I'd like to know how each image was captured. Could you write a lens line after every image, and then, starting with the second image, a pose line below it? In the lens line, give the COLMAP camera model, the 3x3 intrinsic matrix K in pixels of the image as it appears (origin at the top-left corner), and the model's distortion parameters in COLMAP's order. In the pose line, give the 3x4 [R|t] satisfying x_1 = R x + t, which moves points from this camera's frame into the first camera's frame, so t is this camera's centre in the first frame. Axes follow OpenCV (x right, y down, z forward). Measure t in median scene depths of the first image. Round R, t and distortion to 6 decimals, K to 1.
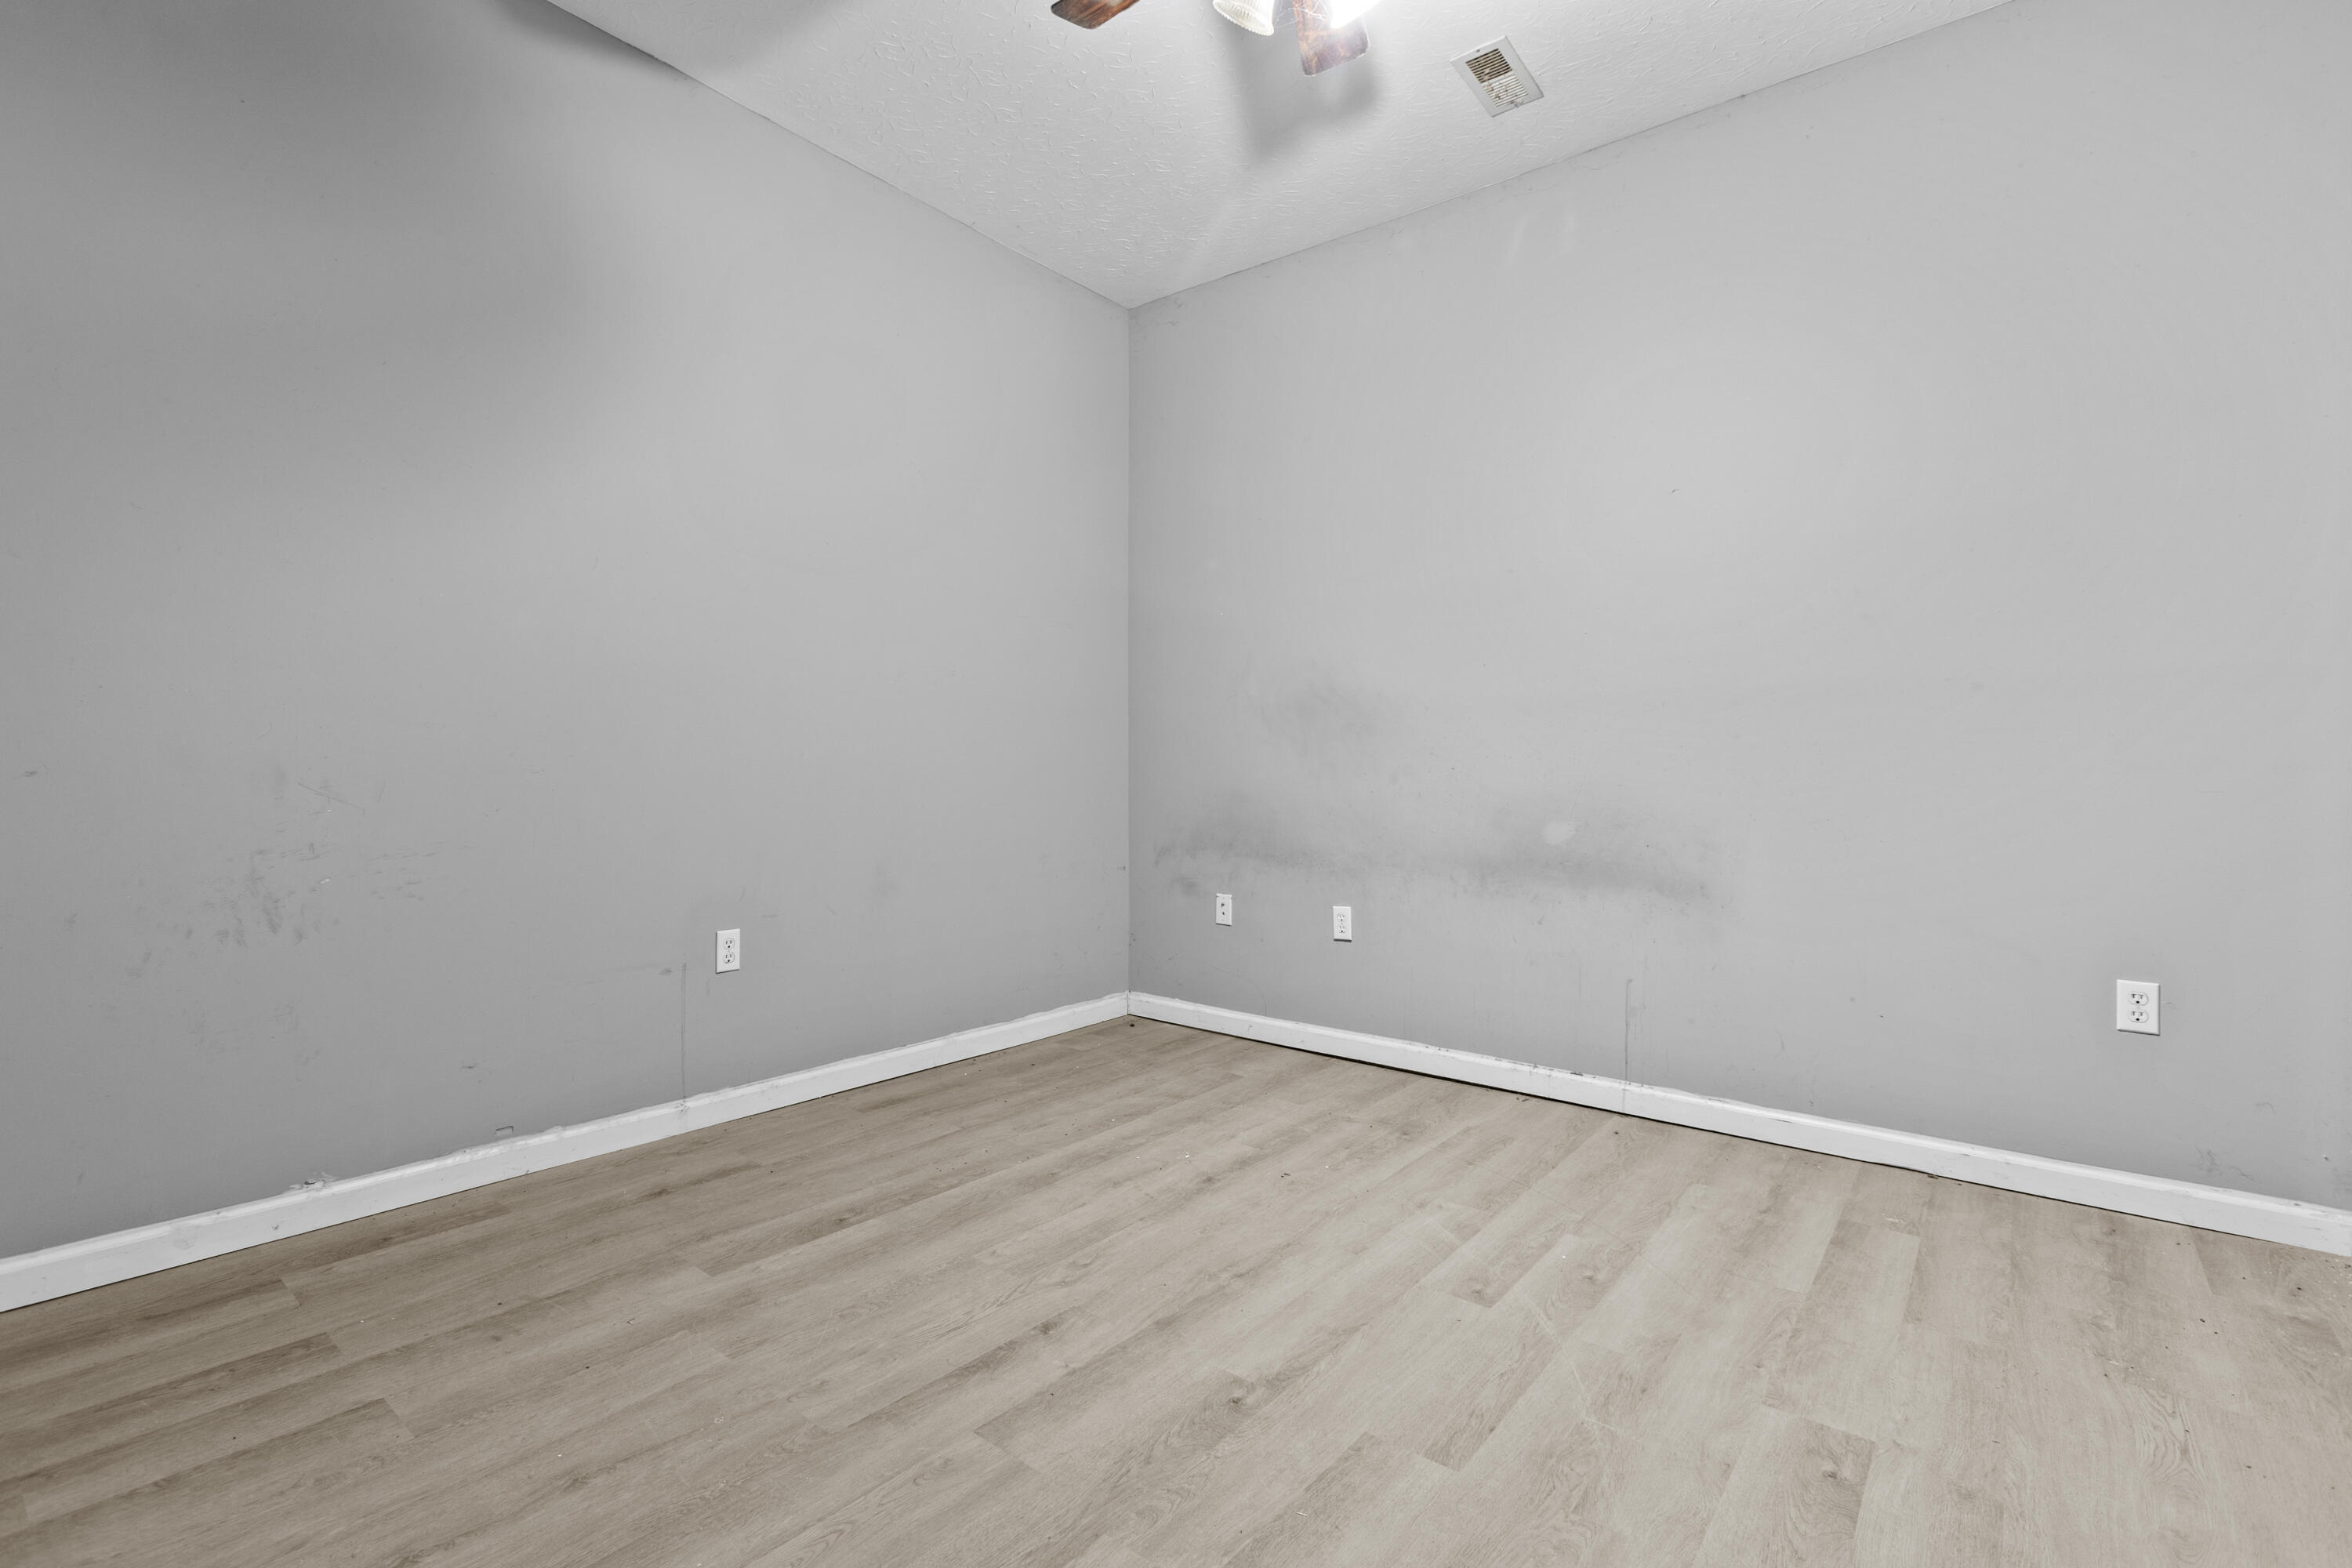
lens RADIAL K [[1080.2, 0, 1173.9], [0, 1080.2, 771.2], [0, 0, 1]] dist [0.005646, 0.001859]
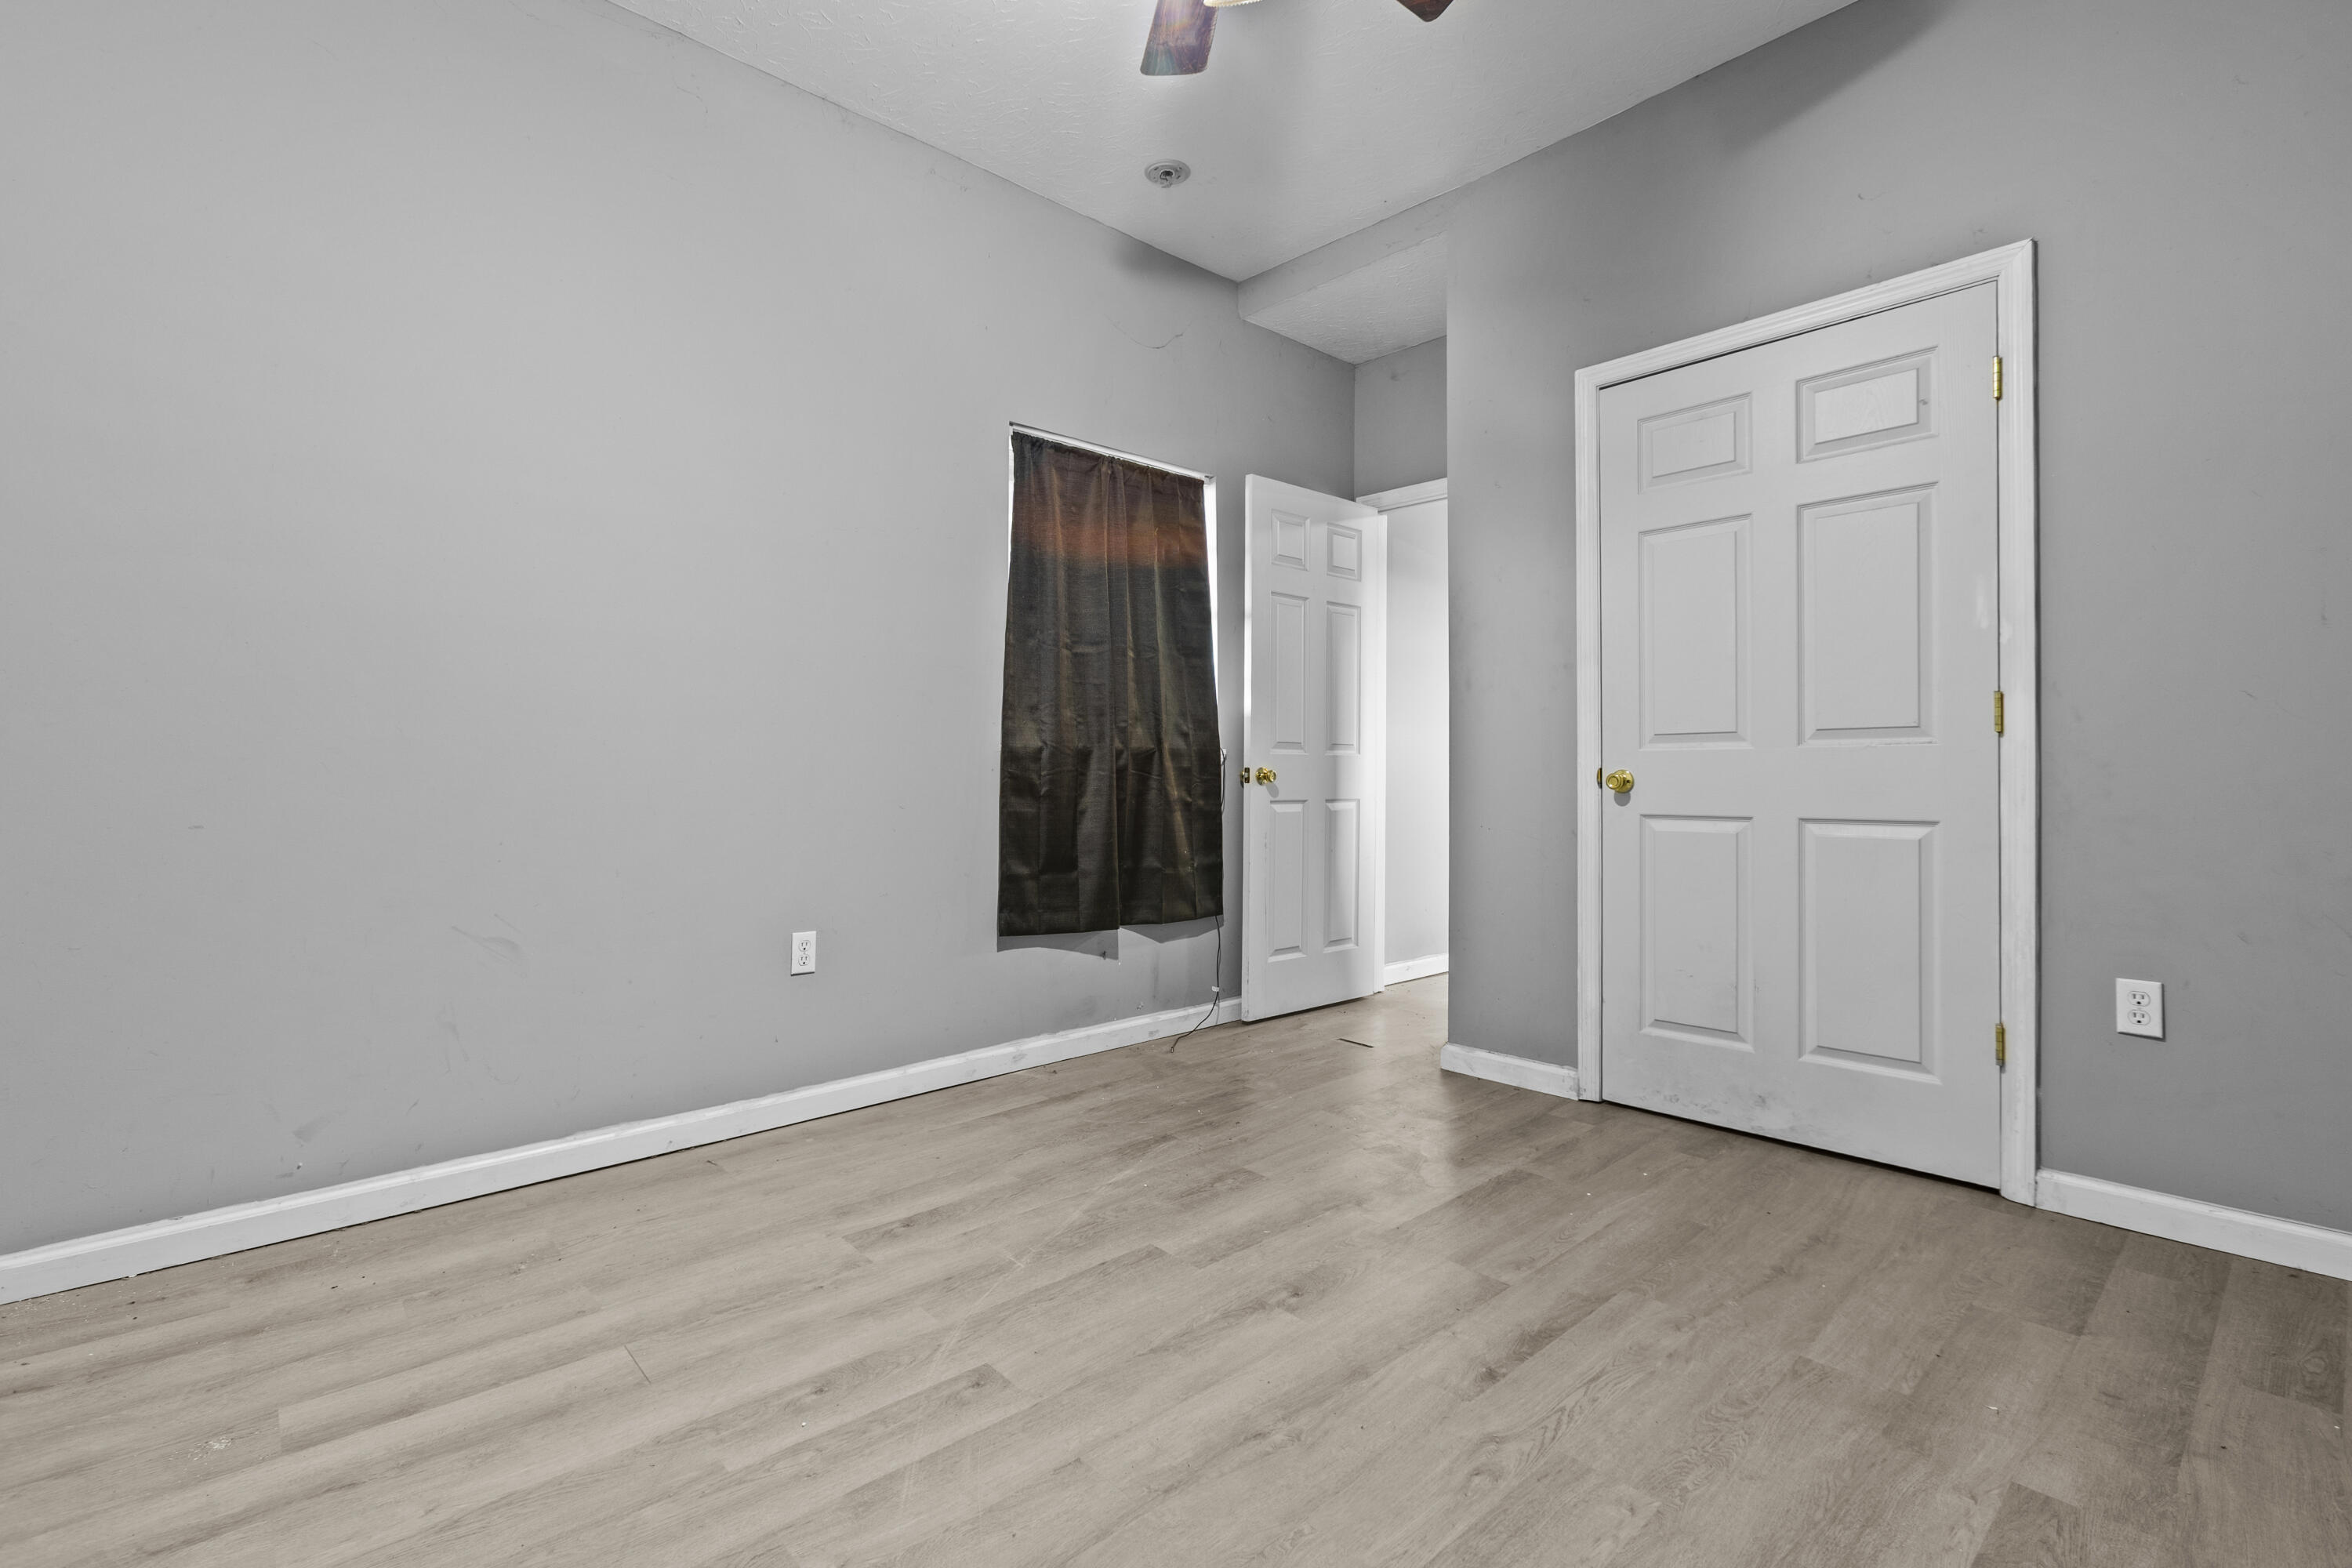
lens RADIAL K [[1080.2, 0, 1177.0], [0, 1080.2, 781.4], [0, 0, 1]] dist [0.005646, 0.001859]
pose [[-0.986741, -0.010928, 0.161933, 0.000548], [-0.008530, 0.999844, 0.015494, 0.005321], [-0.162077, 0.013908, -0.986680, 1.930061]]
